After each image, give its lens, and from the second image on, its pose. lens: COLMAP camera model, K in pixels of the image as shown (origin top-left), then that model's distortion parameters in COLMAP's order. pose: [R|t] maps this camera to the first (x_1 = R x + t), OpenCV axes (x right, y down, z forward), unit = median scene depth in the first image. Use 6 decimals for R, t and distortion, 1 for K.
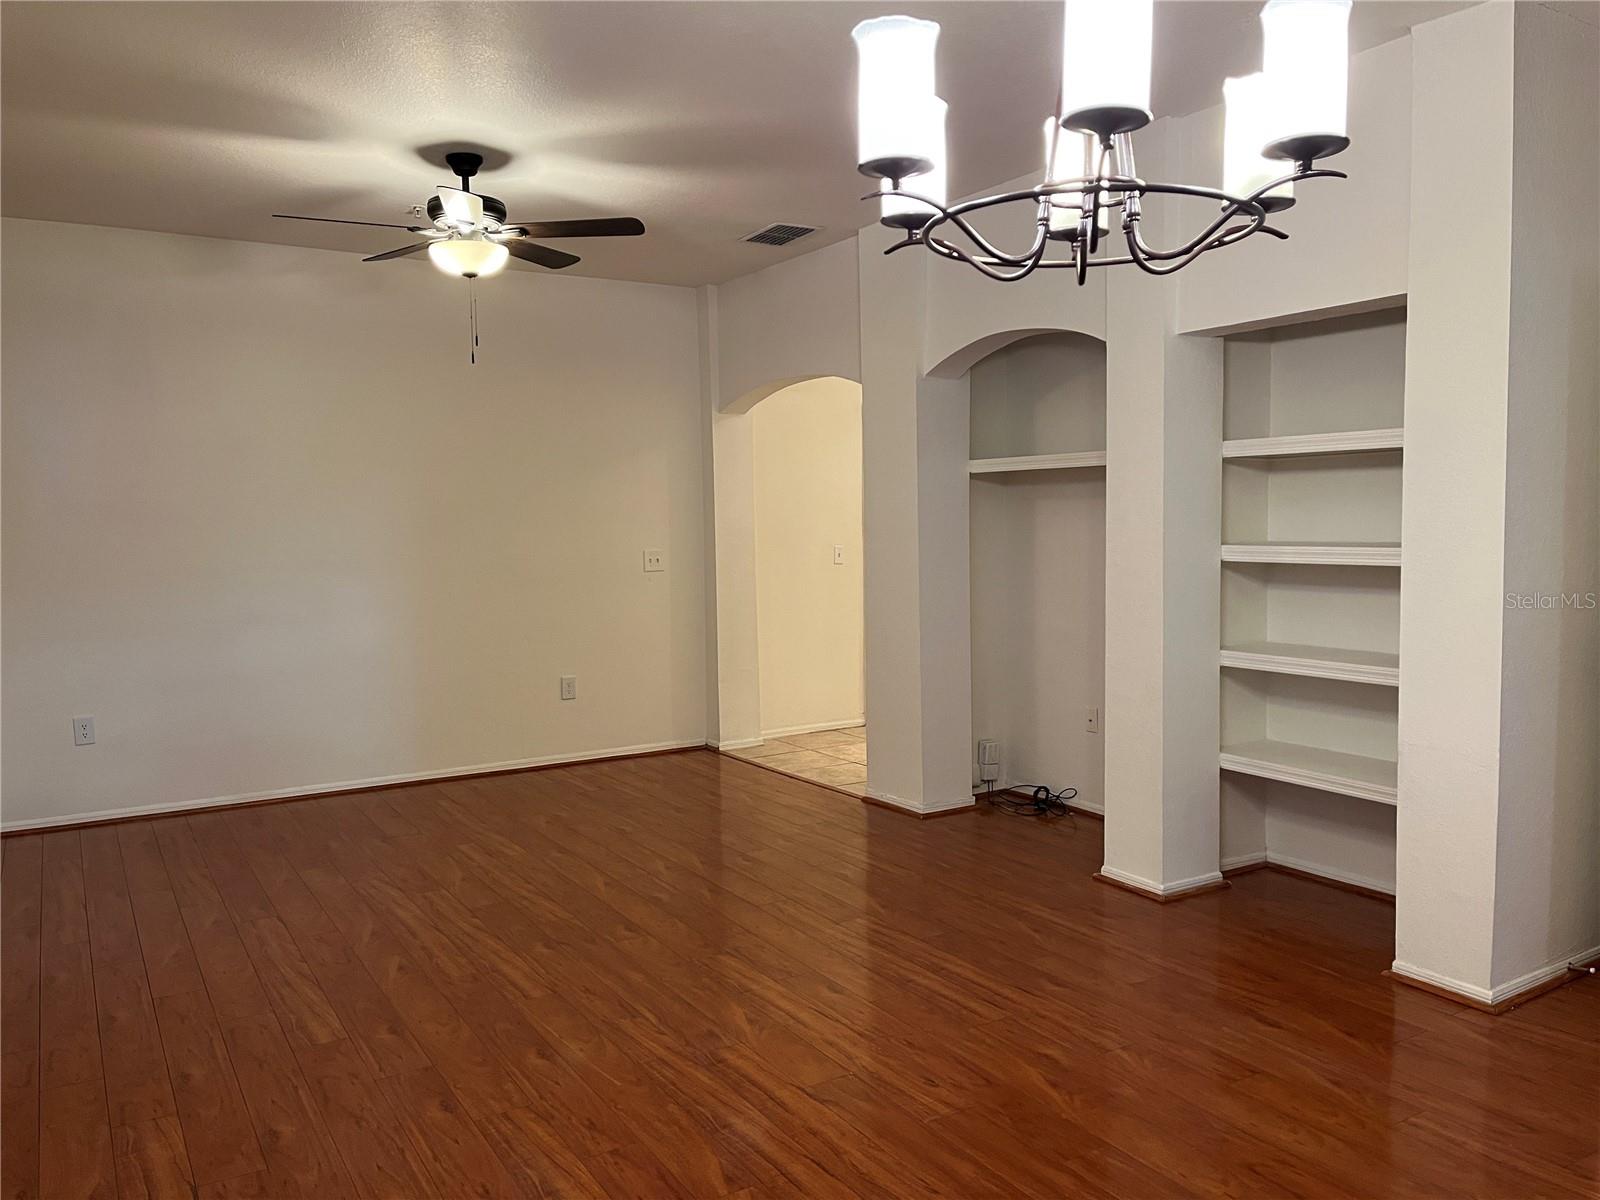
lens RADIAL K [[1238.1, 0, 799.5], [0, 1238.1, 600.1], [0, 0, 1]] dist [0.001898, -0.001596]
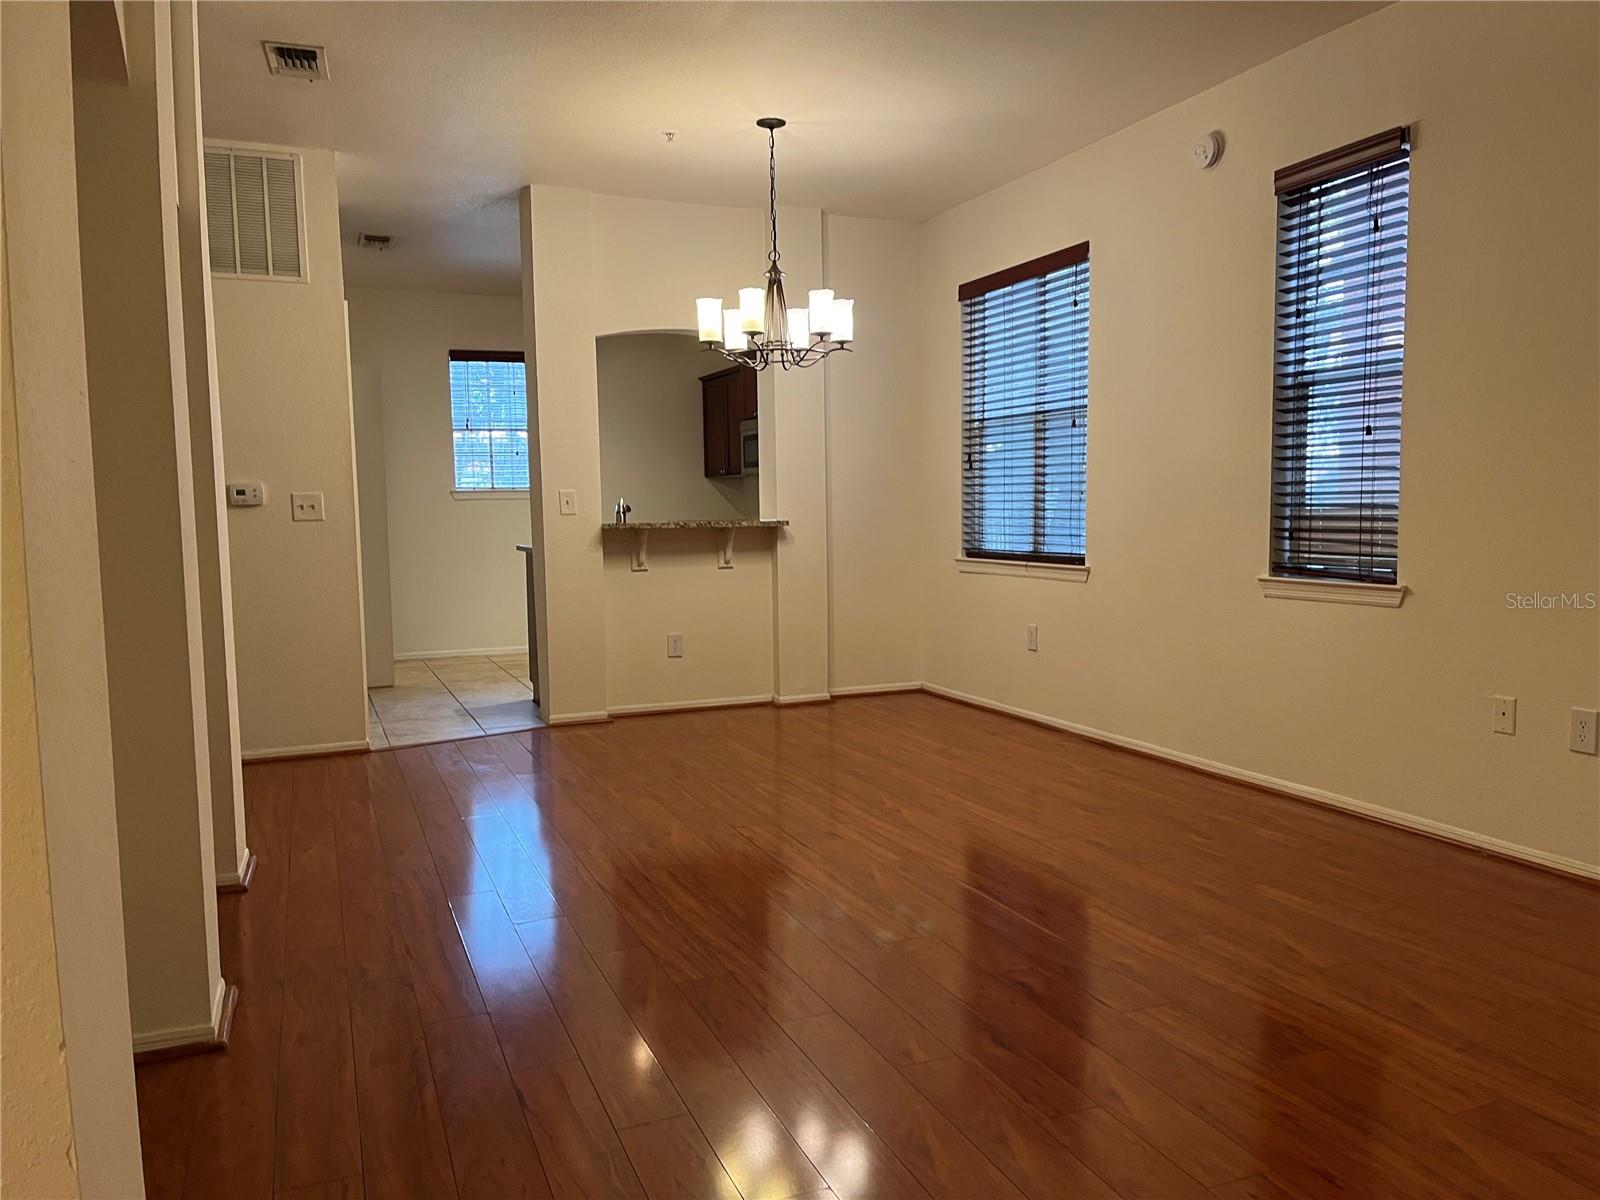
lens RADIAL K [[1238.1, 0, 800.9], [0, 1238.1, 602.5], [0, 0, 1]] dist [0.001898, -0.001596]
pose [[-0.986626, 0.018267, 0.161975, -0.160812], [0.042098, 0.988544, 0.144941, -0.065824], [-0.157472, 0.149821, -0.976092, 2.055594]]
